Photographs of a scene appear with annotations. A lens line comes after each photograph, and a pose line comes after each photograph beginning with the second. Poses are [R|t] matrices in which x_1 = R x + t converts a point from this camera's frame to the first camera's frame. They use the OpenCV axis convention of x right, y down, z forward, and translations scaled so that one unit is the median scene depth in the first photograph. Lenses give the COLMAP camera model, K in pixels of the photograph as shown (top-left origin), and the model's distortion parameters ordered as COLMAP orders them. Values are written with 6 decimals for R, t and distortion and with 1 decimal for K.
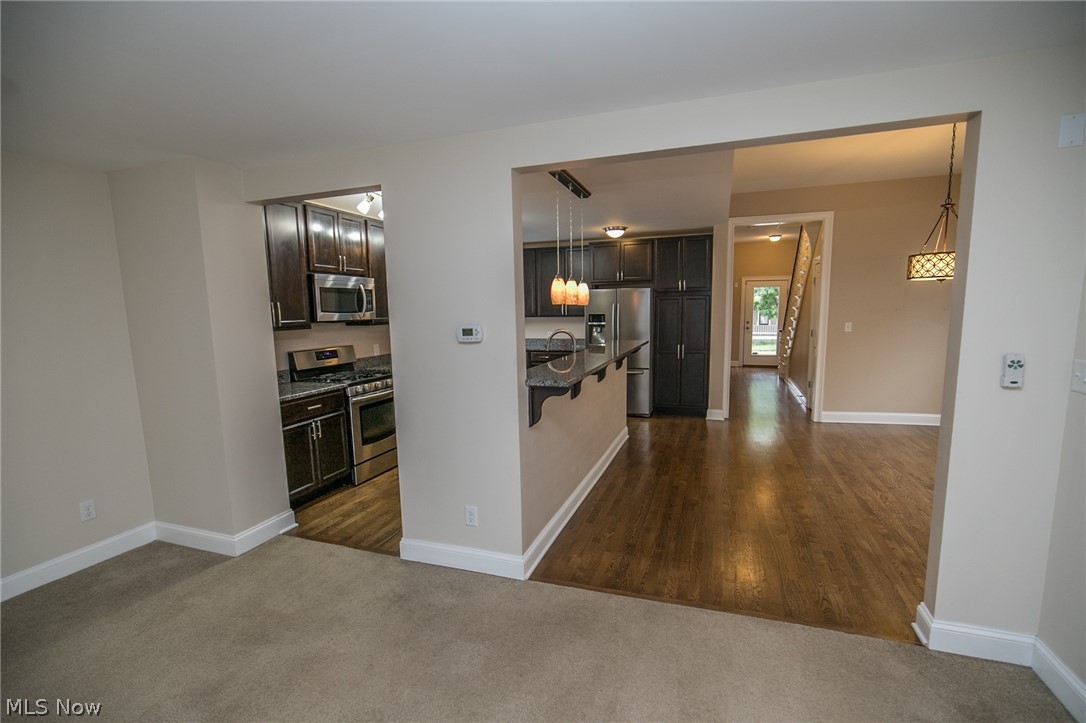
lens RADIAL K [[495.3, 0, 542.9], [0, 495.3, 366.8], [0, 0, 1]] dist [-0.012374, 0.000088]
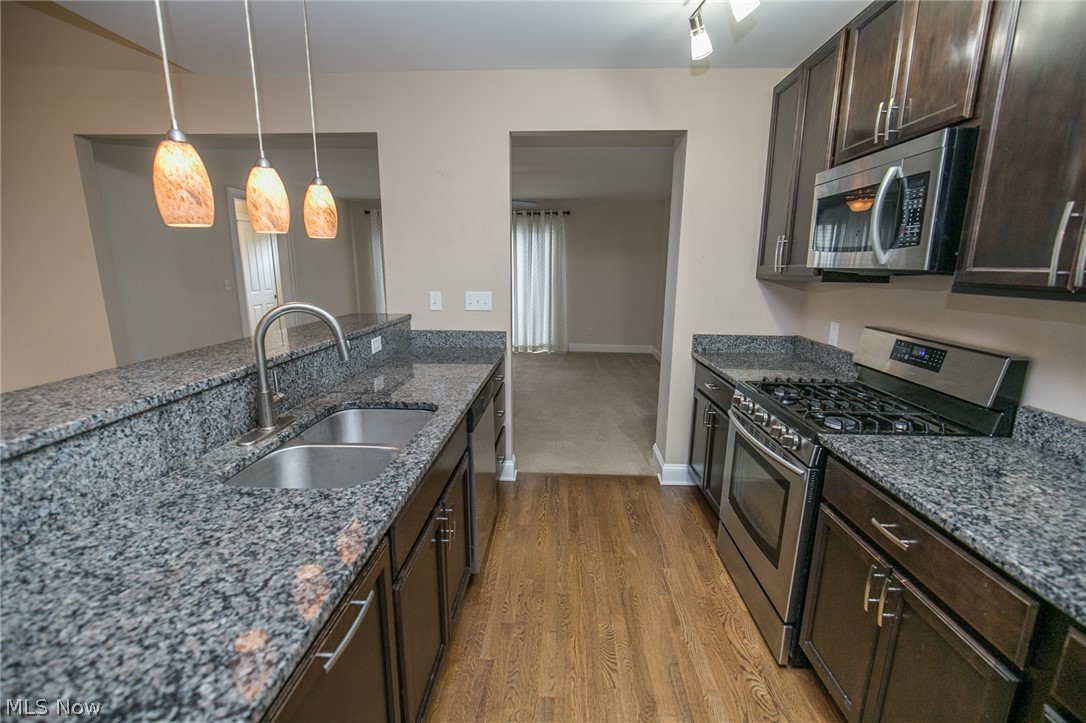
lens RADIAL K [[495.3, 0, 540.1], [0, 495.3, 369.6], [0, 0, 1]] dist [-0.012374, 0.000088]
pose [[-0.959510, 0.072876, -0.272084, -0.025597], [-0.019797, 0.946114, 0.323227, -0.139171], [0.280979, 0.315526, -0.906363, 1.295460]]
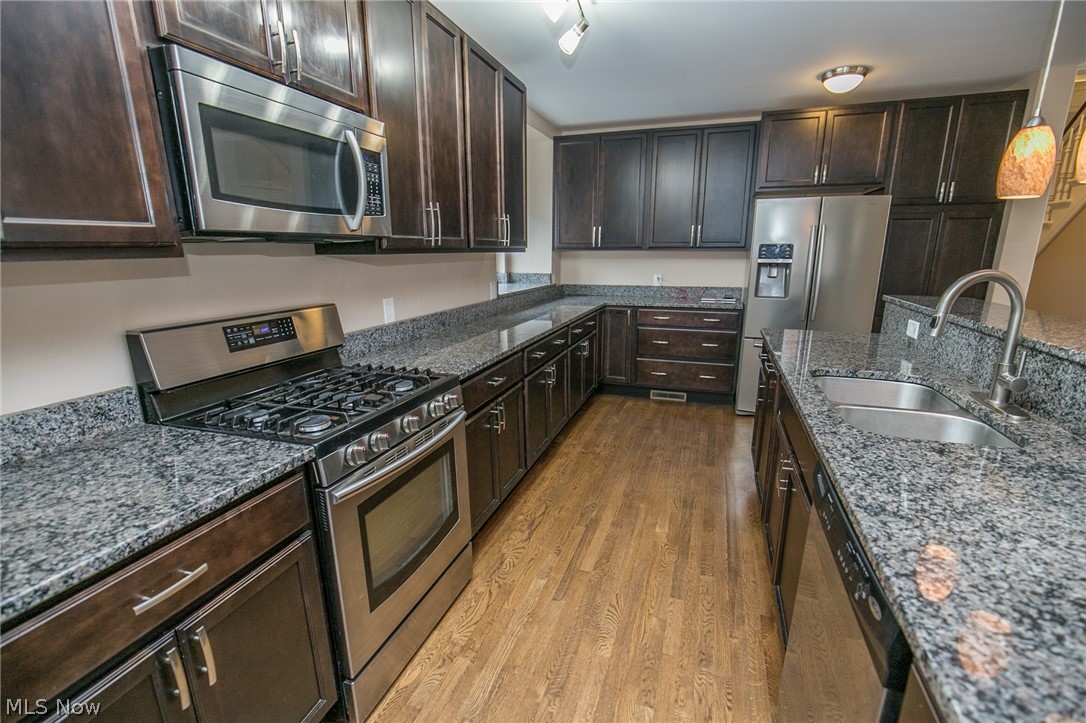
lens RADIAL K [[495.3, 0, 541.0], [0, 495.3, 367.1], [0, 0, 1]] dist [-0.012374, 0.000088]
pose [[0.999856, 0.012166, 0.011867, -0.237587], [-0.013494, 0.992789, 0.119115, -0.045580], [-0.010333, -0.119258, 0.992810, 0.639608]]
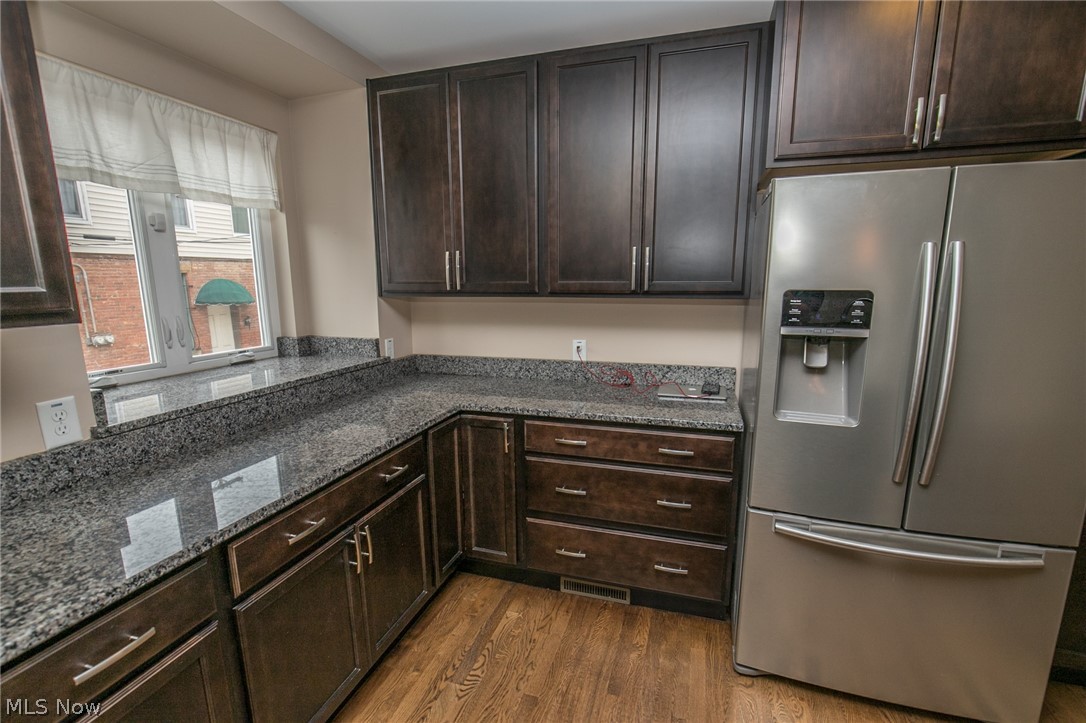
lens RADIAL K [[495.3, 0, 547.4], [0, 495.3, 371.1], [0, 0, 1]] dist [-0.012374, 0.000088]
pose [[0.999453, 0.002057, 0.033006, -0.030647], [-0.004346, 0.997577, 0.069431, -0.123663], [-0.032784, -0.069536, 0.997041, 1.155064]]
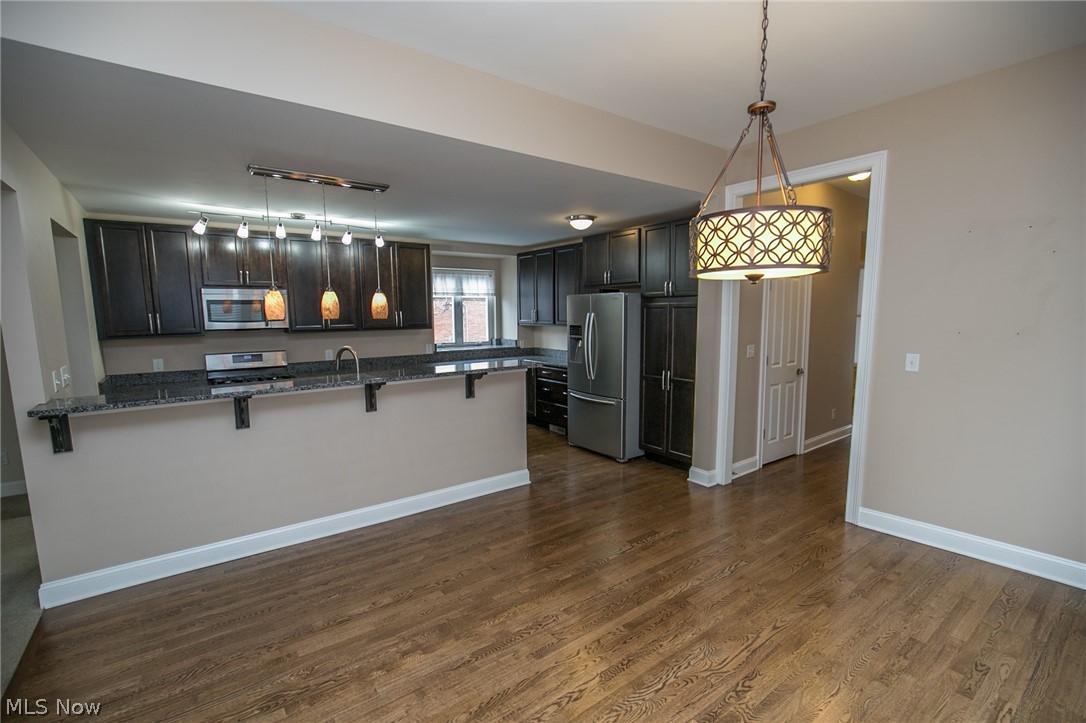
lens RADIAL K [[495.3, 0, 541.3], [0, 495.3, 367.5], [0, 0, 1]] dist [-0.012374, 0.000088]
pose [[0.829962, 0.072320, -0.553113, 0.760303], [-0.067848, 0.997286, 0.028588, -0.082011], [0.553679, 0.013801, 0.832616, 0.434180]]
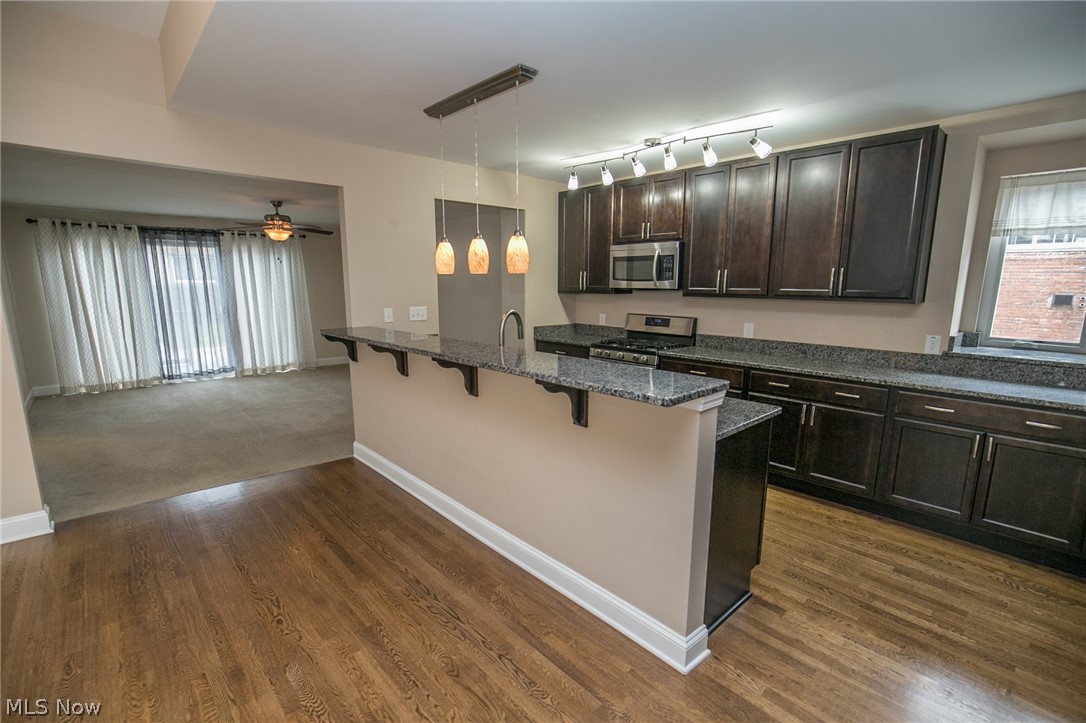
lens RADIAL K [[495.3, 0, 543.7], [0, 495.3, 367.9], [0, 0, 1]] dist [-0.012374, 0.000088]
pose [[-0.466576, 0.166736, -0.868623, 0.582766], [-0.098075, 0.966262, 0.238159, -0.154834], [0.879027, 0.196310, -0.434482, 1.268183]]
